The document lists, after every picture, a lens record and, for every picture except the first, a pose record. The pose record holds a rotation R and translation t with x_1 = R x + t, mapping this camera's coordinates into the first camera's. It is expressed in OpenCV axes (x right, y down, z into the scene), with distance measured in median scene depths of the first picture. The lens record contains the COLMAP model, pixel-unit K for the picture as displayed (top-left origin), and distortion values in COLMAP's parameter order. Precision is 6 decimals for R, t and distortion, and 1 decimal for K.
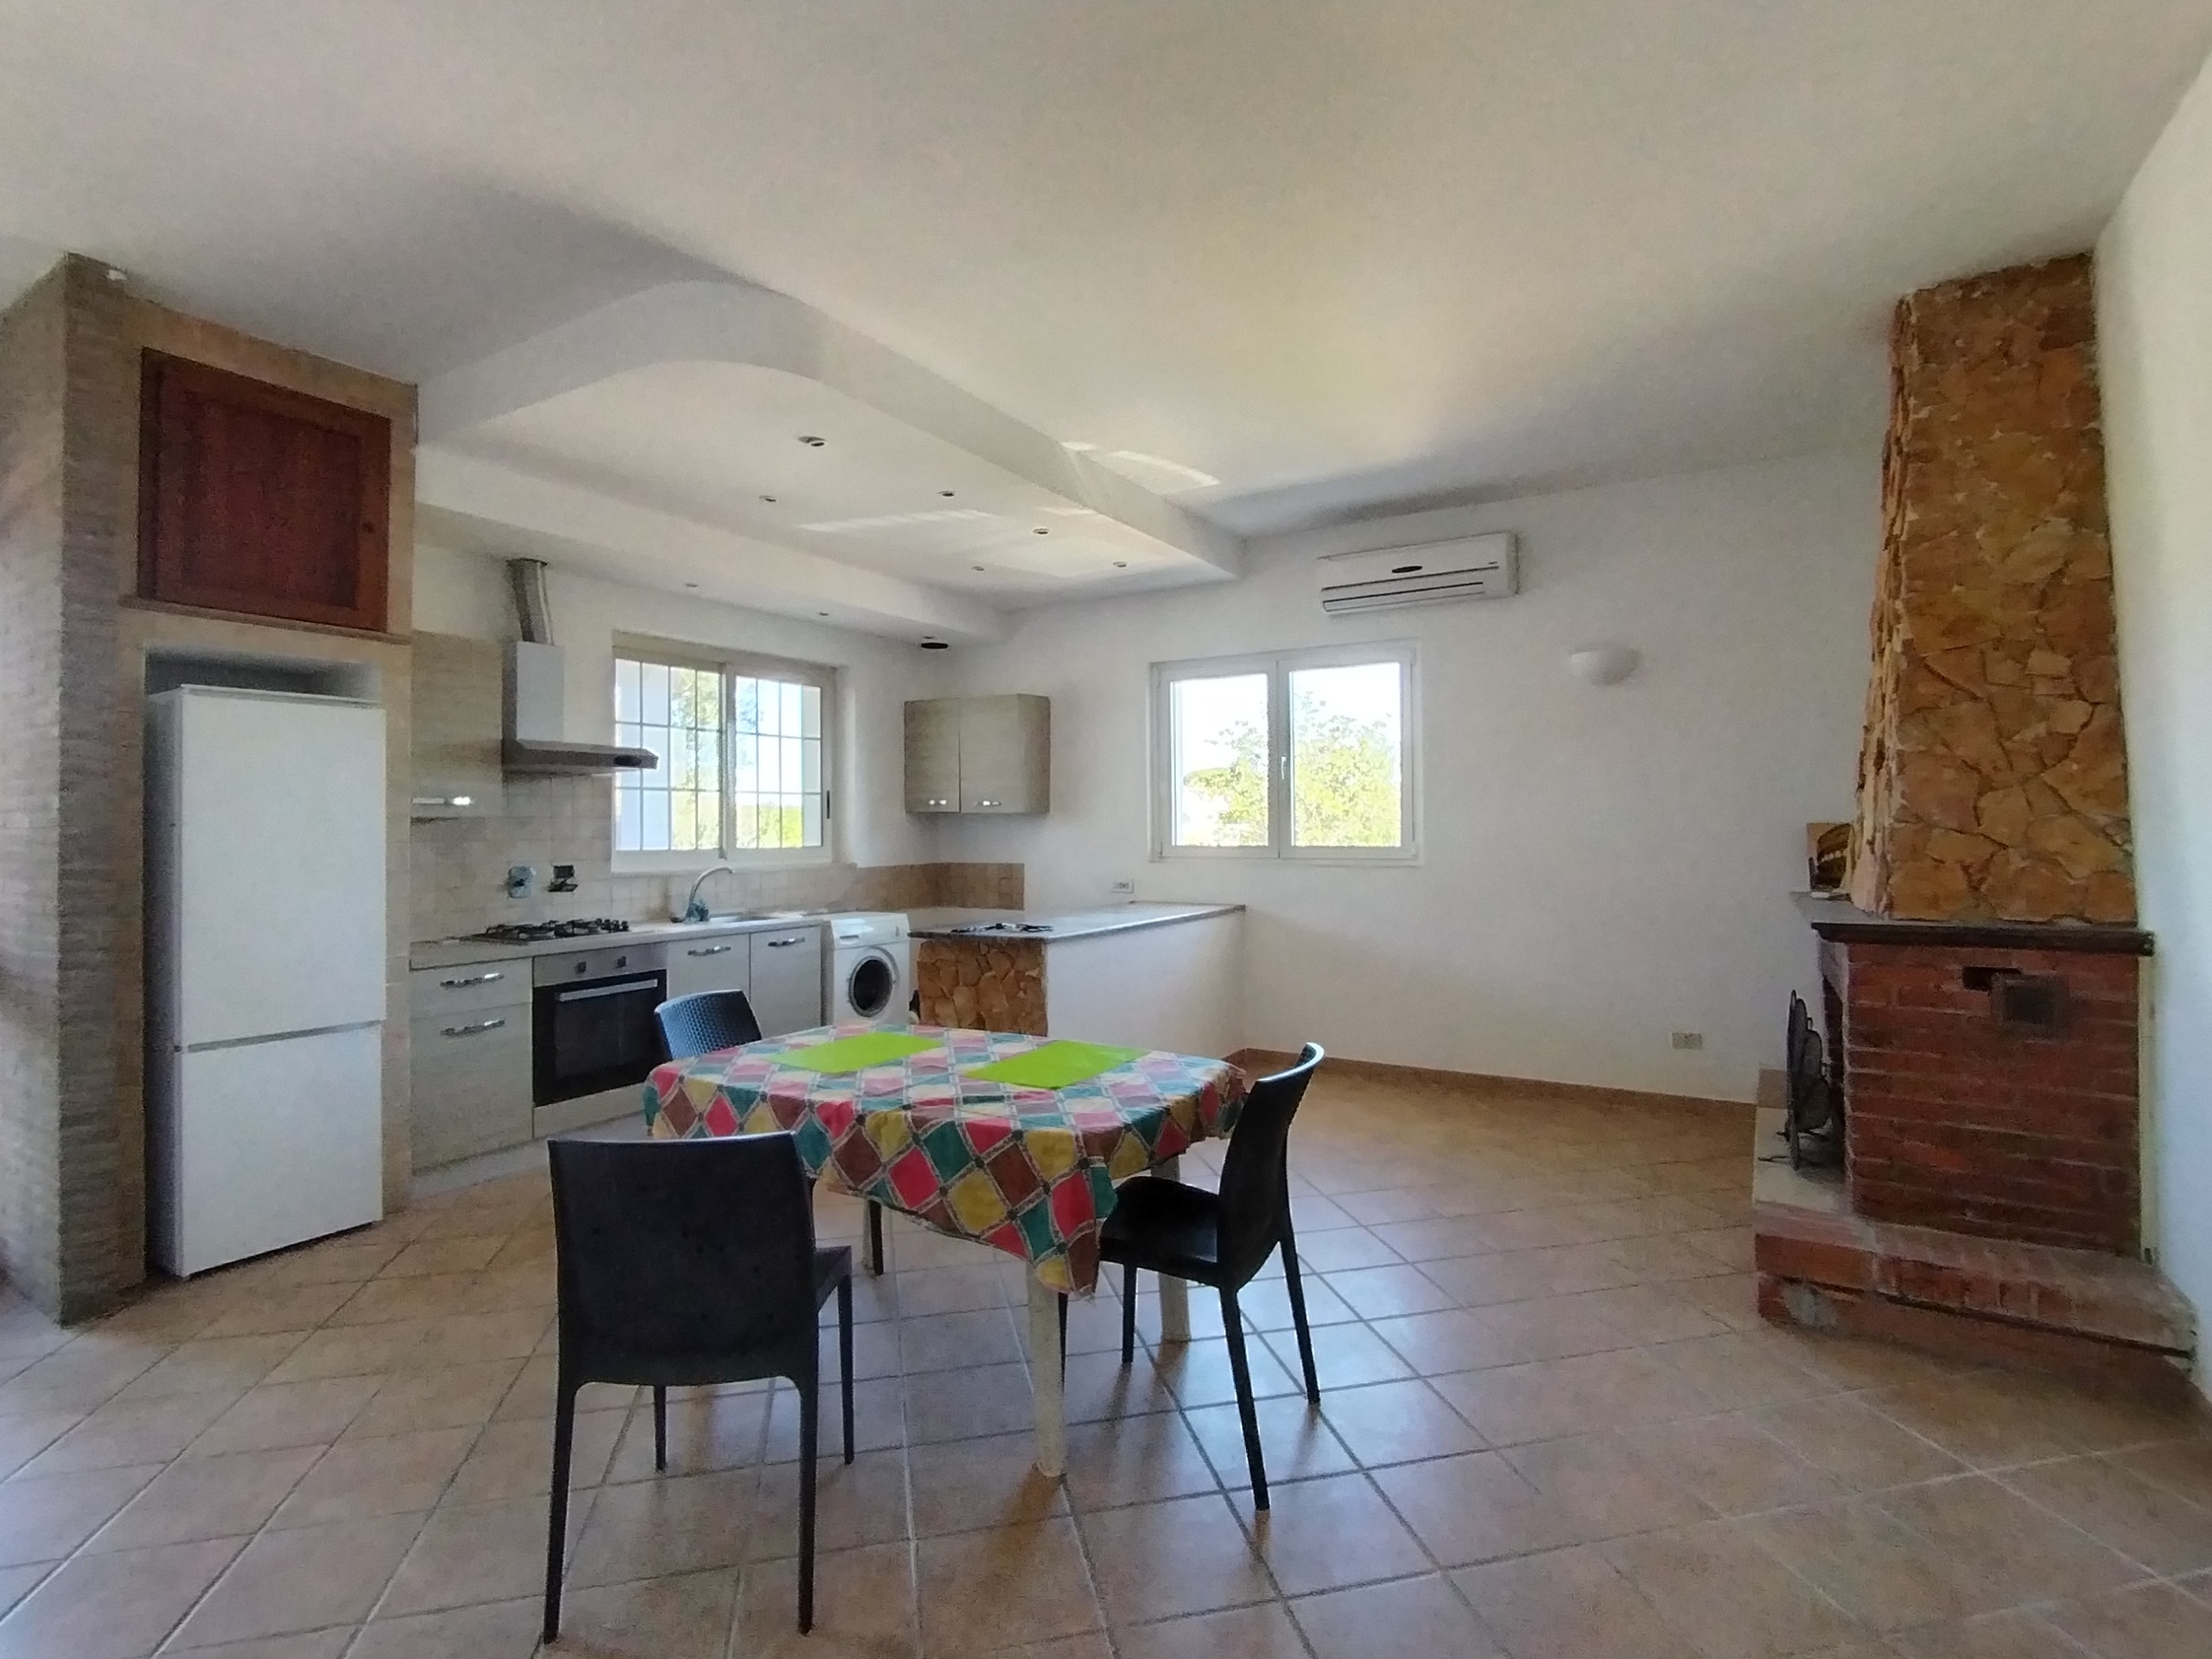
lens RADIAL K [[1071.2, 0, 1117.6], [0, 1071.2, 835.9], [0, 0, 1]] dist [-0.012968, 0.000253]
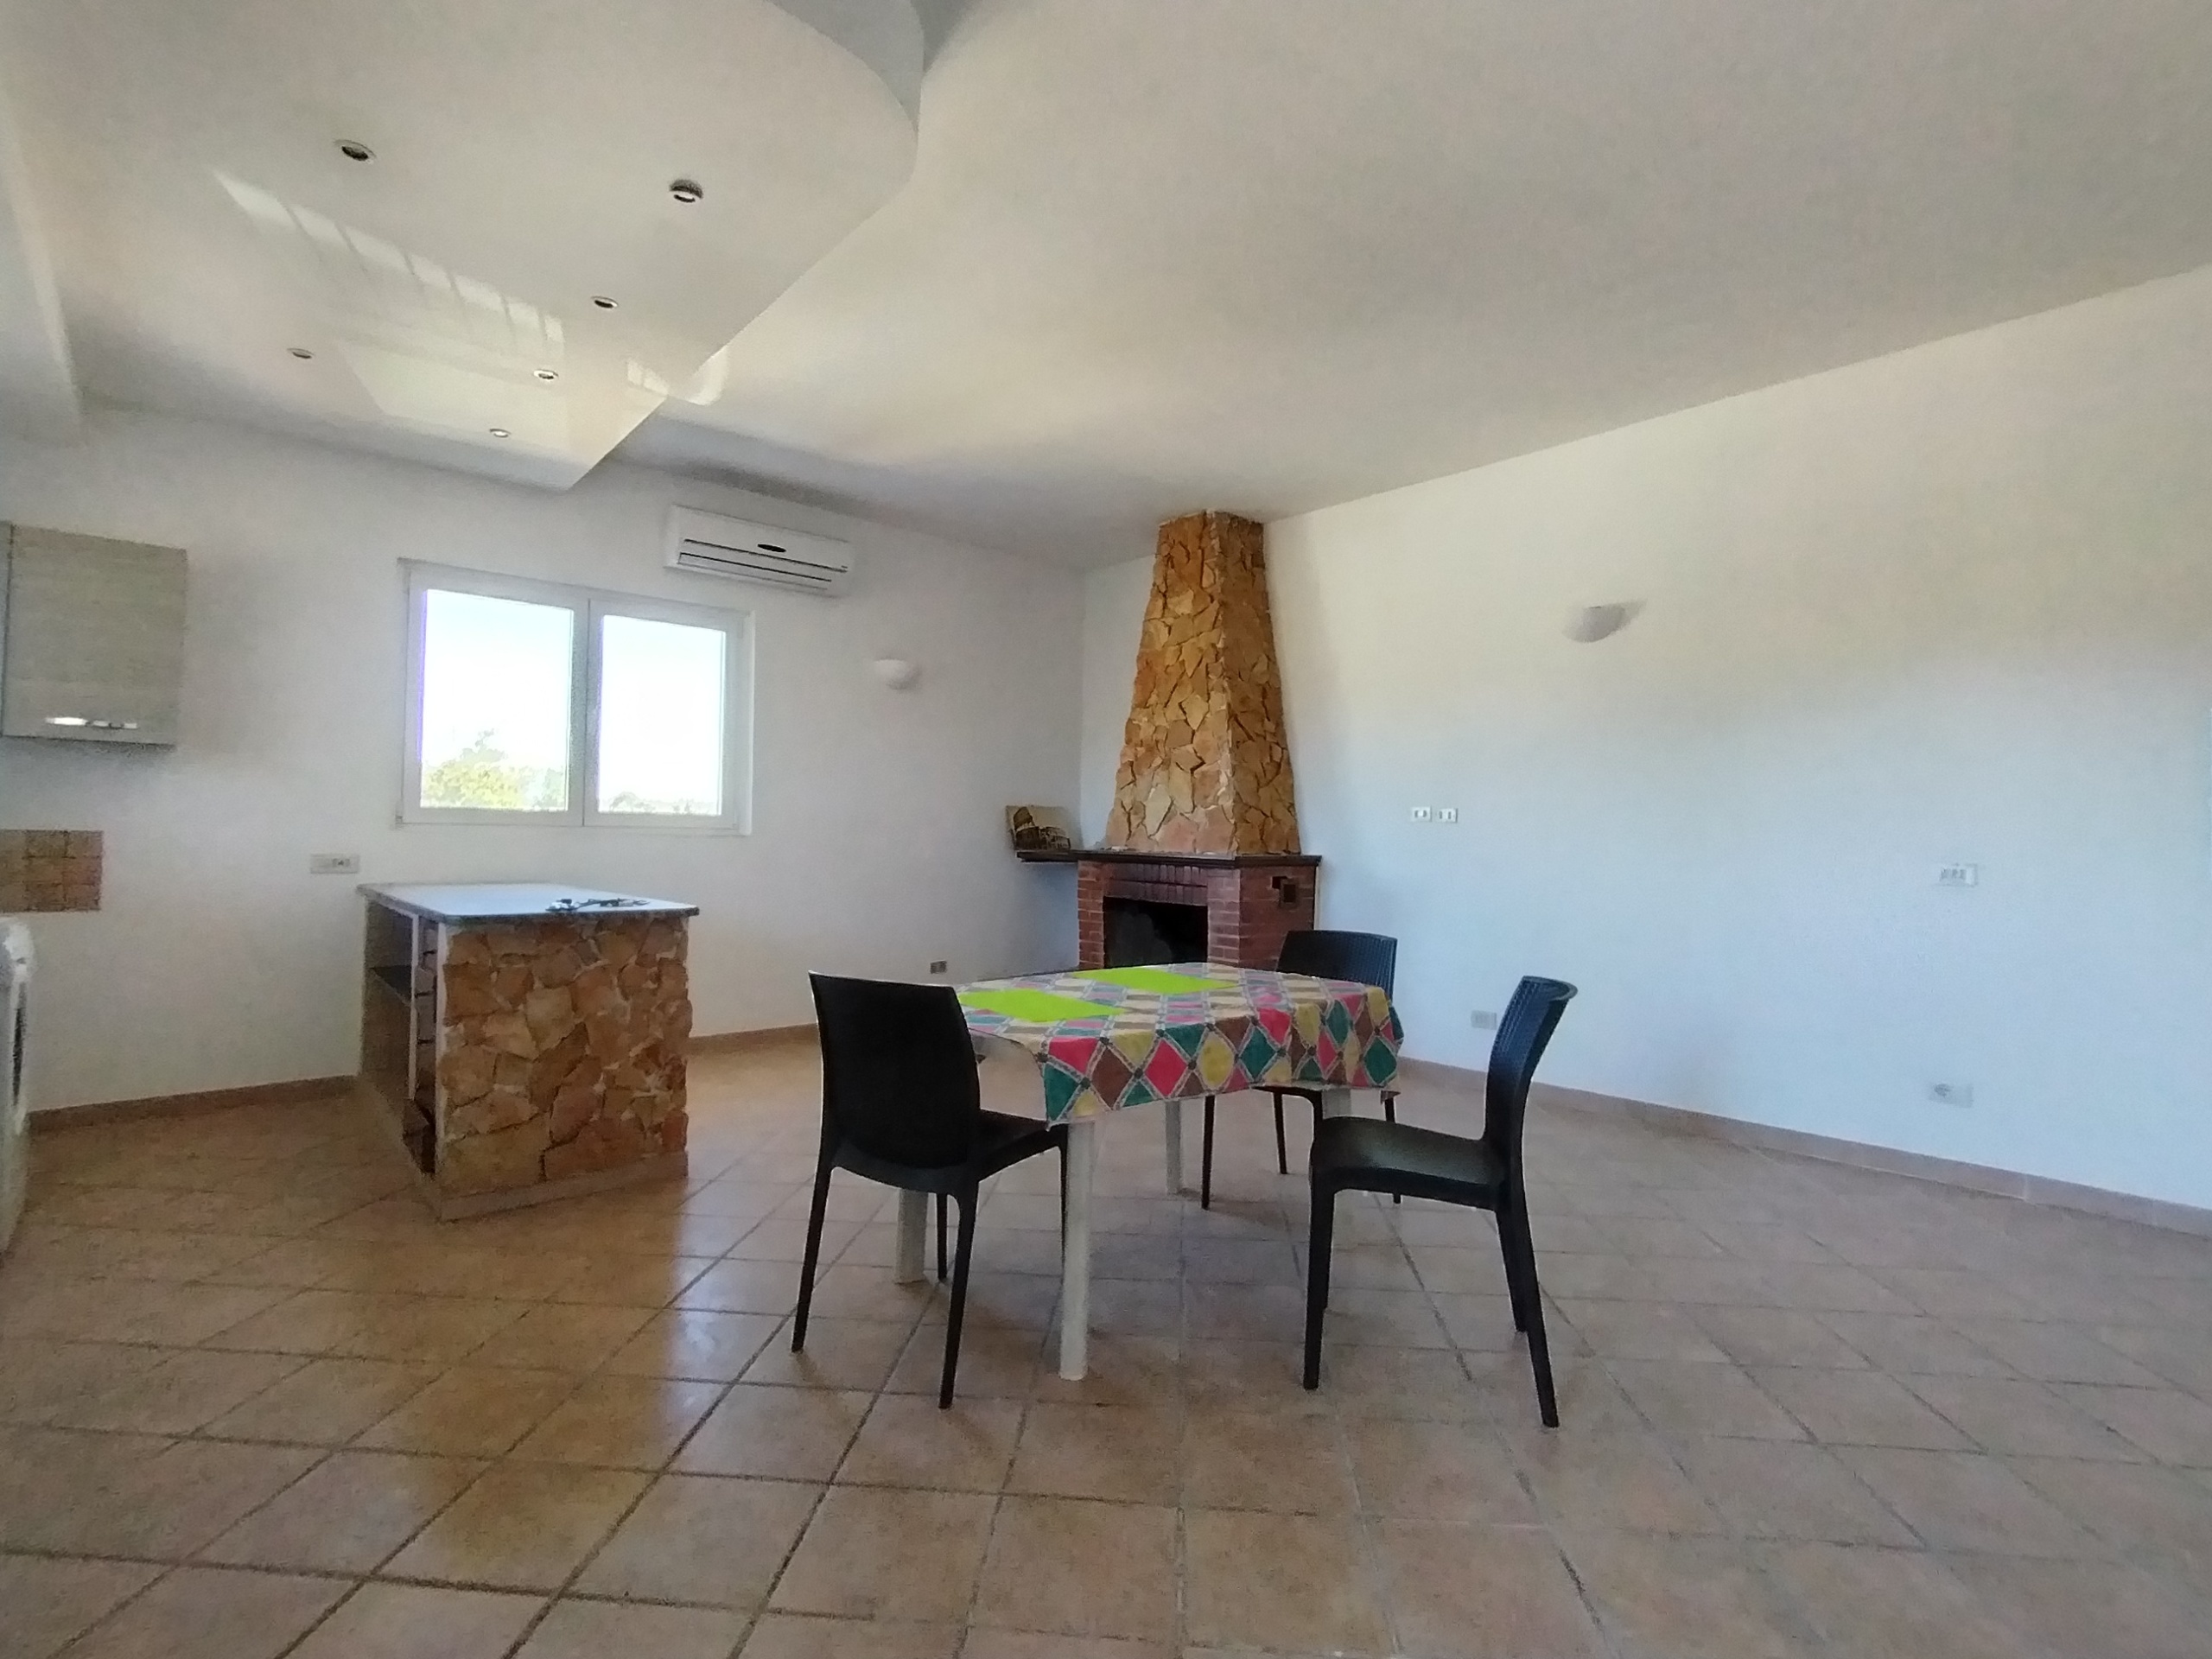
lens RADIAL K [[1071.2, 0, 1117.7], [0, 1071.2, 824.8], [0, 0, 1]] dist [-0.012968, 0.000253]
pose [[0.276837, 0.022963, 0.960642, -0.643364], [-0.009420, 0.999731, -0.021182, 0.039631], [-0.960871, -0.003185, 0.276979, 0.398682]]
